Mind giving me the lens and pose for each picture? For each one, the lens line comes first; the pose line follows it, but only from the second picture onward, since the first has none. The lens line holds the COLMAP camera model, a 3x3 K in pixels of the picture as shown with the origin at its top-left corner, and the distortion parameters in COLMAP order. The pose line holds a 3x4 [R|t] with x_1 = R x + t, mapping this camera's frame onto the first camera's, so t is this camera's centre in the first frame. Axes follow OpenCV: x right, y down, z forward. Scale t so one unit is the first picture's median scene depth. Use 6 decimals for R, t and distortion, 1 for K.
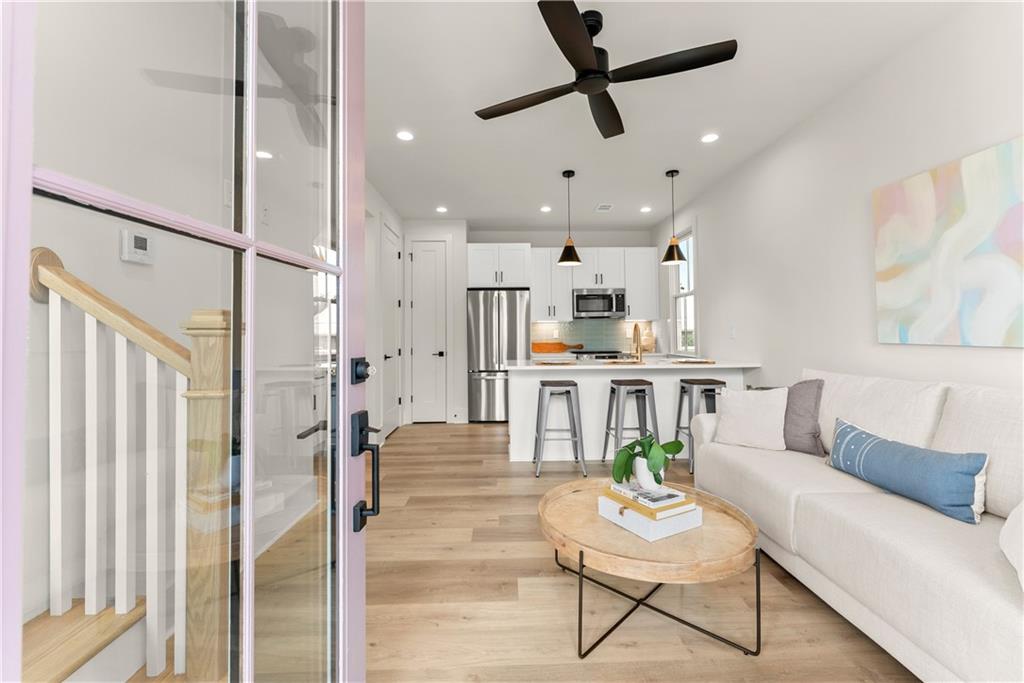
lens RADIAL K [[415.6, 0, 522.2], [0, 415.6, 335.2], [0, 0, 1]] dist [0.002310, -0.000863]
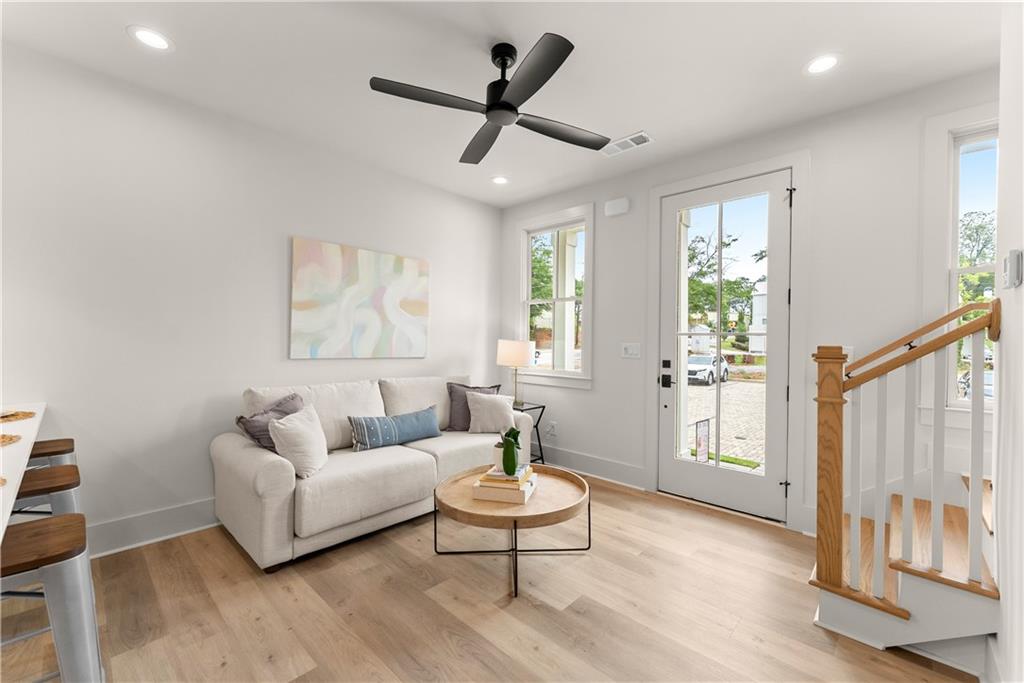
lens RADIAL K [[415.6, 0, 508.6], [0, 415.6, 348.1], [0, 0, 1]] dist [0.002310, -0.000863]
pose [[-0.701315, -0.008612, 0.712799, -0.442118], [-0.003079, 0.999954, 0.009052, -0.023954], [-0.712845, 0.004153, -0.701310, 1.285086]]
